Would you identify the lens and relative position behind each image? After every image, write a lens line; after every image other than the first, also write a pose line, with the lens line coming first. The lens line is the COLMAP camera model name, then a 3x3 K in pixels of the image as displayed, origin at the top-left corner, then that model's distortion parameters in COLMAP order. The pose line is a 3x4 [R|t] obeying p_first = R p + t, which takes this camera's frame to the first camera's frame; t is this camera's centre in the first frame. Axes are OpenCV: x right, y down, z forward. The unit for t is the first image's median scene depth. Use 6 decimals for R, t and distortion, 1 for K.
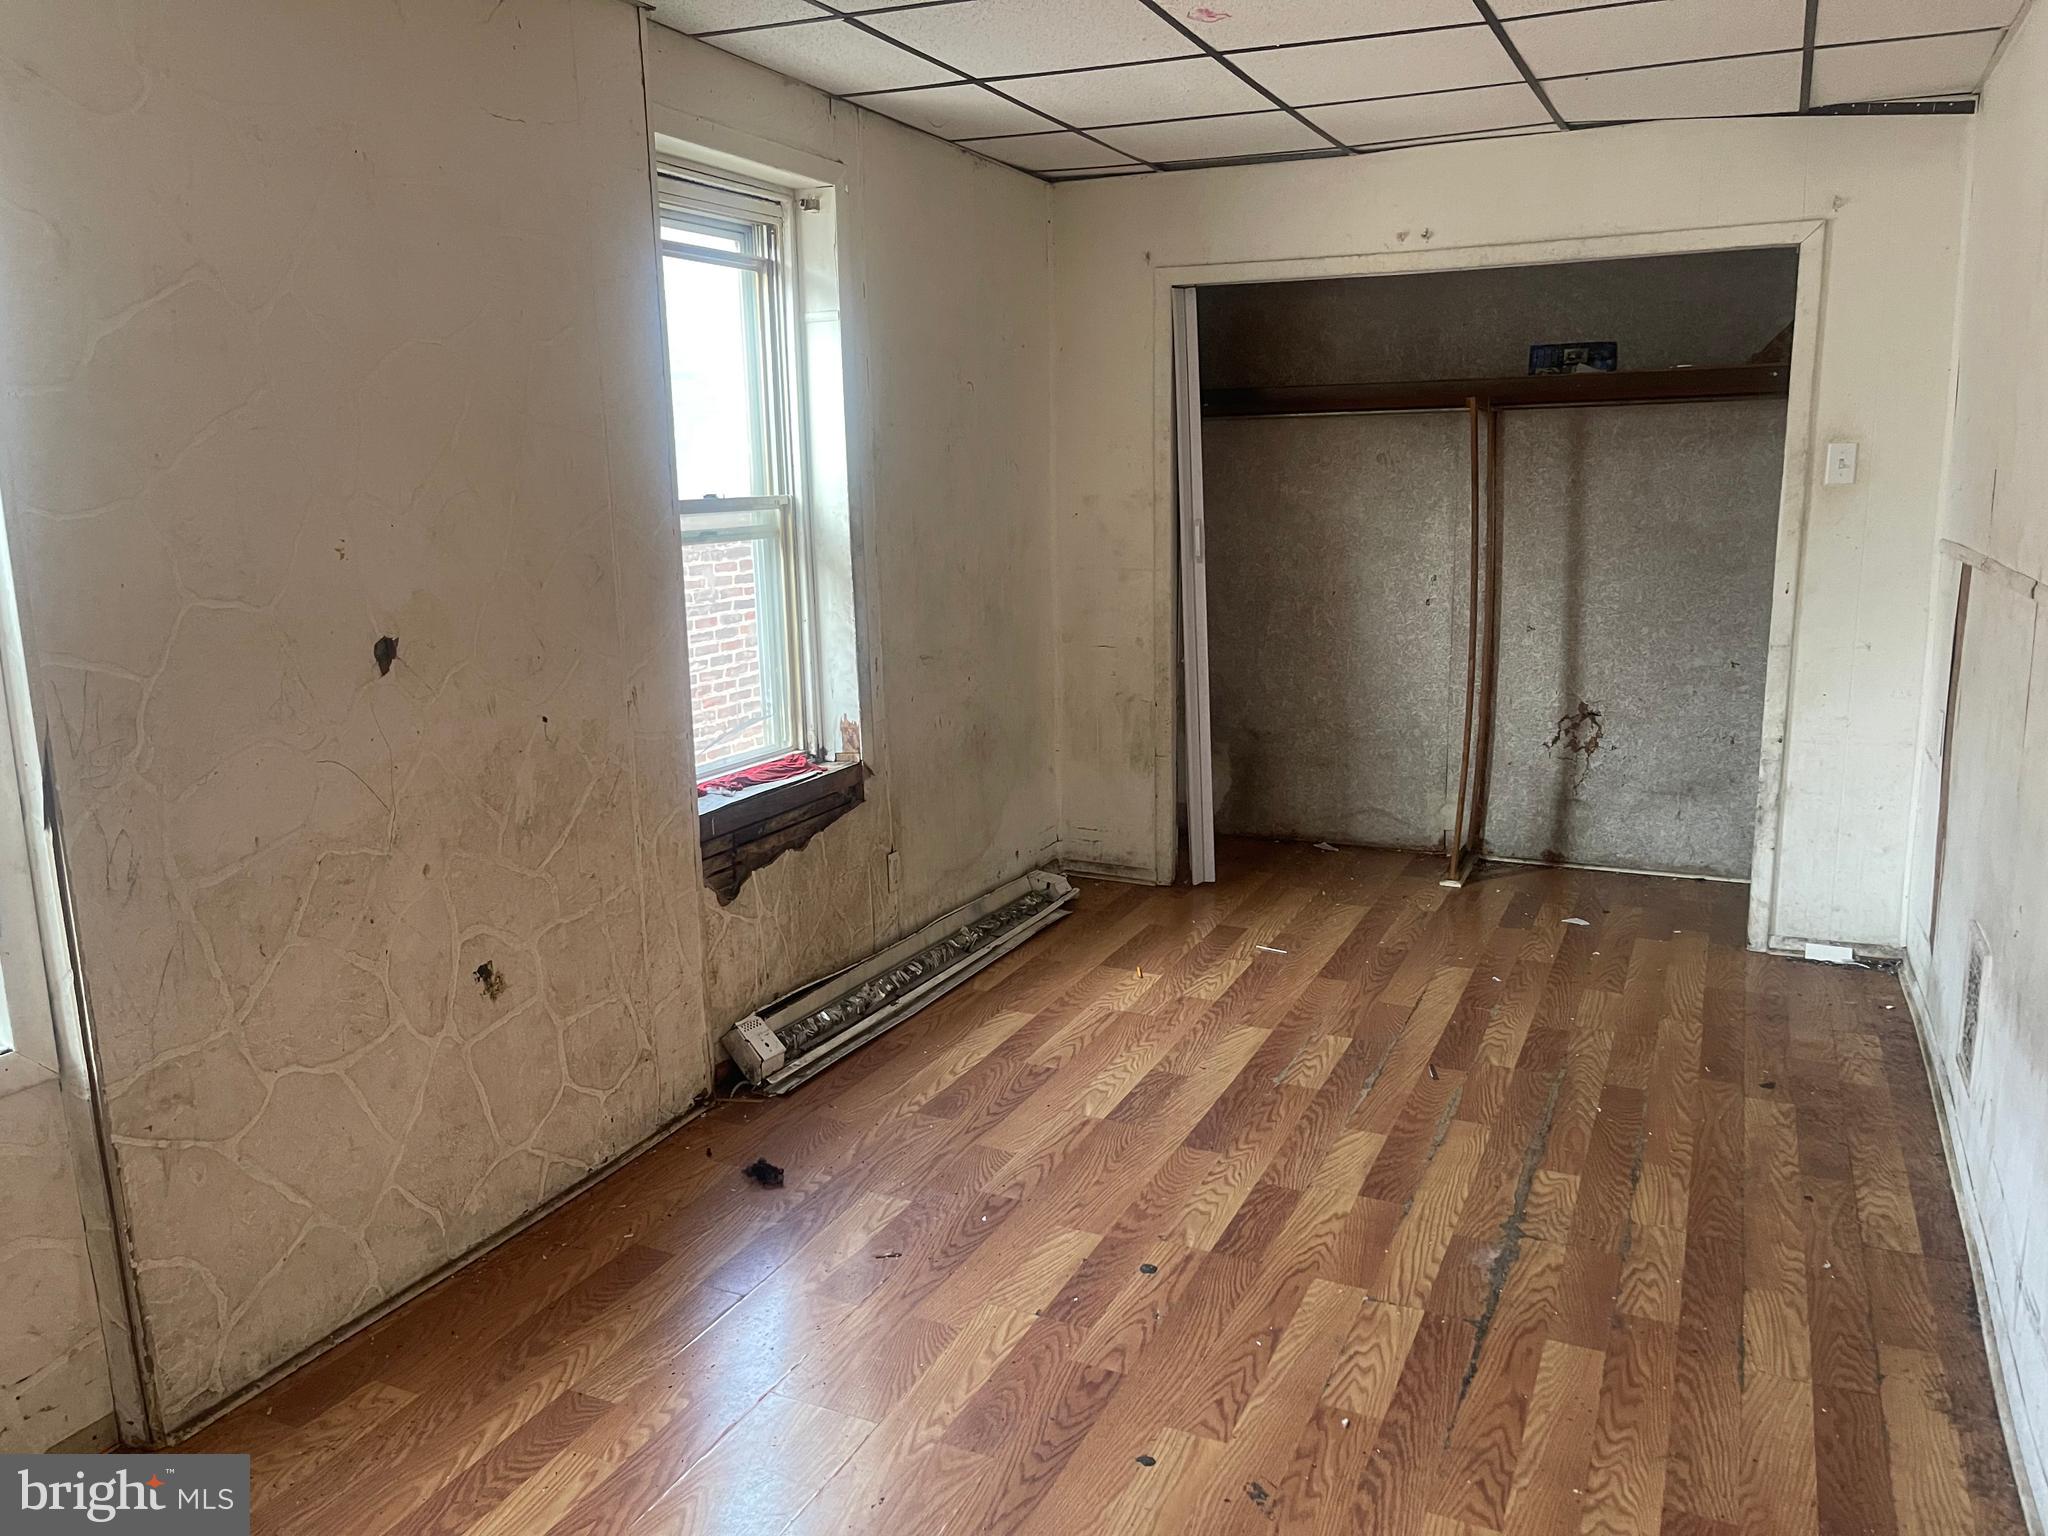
lens RADIAL K [[1548.7, 0, 1024.0], [0, 1548.7, 768.0], [0, 0, 1]] dist [0.095714, -0.127080]
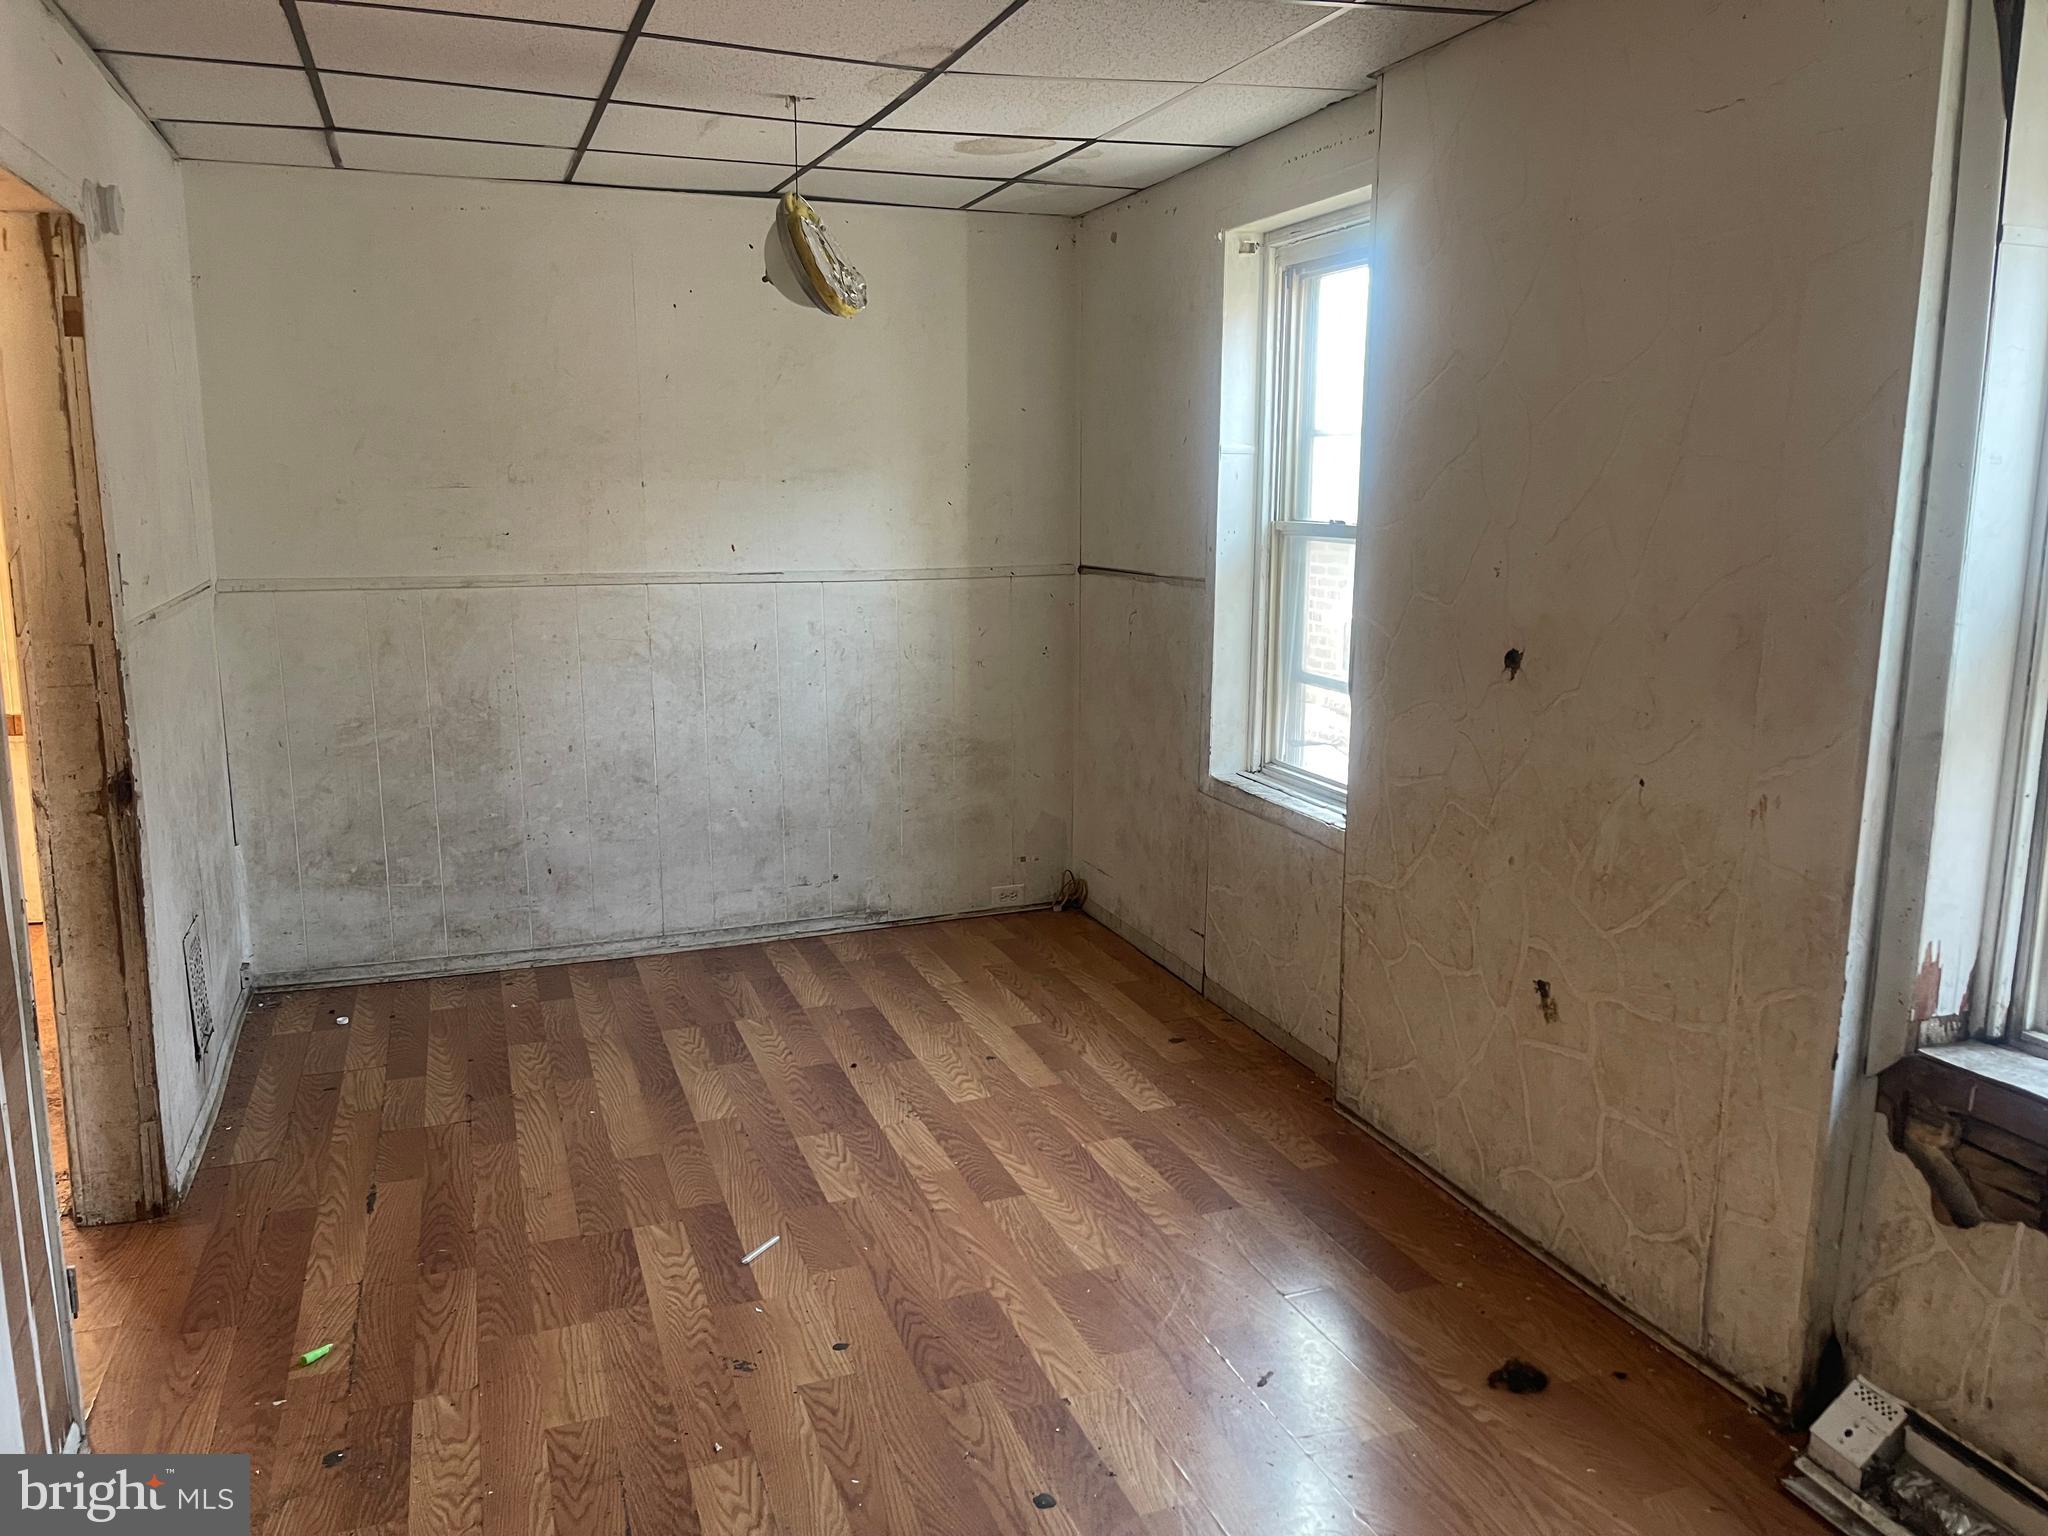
lens RADIAL K [[1470.7, 0, 1031.0], [0, 1470.7, 756.4], [0, 0, 1]] dist [-0.000889, -0.044563]
pose [[-0.702373, 0.129745, -0.699884, 0.631526], [-0.137411, 0.940038, 0.312165, -0.308958], [0.698420, 0.315428, -0.642429, 1.522937]]
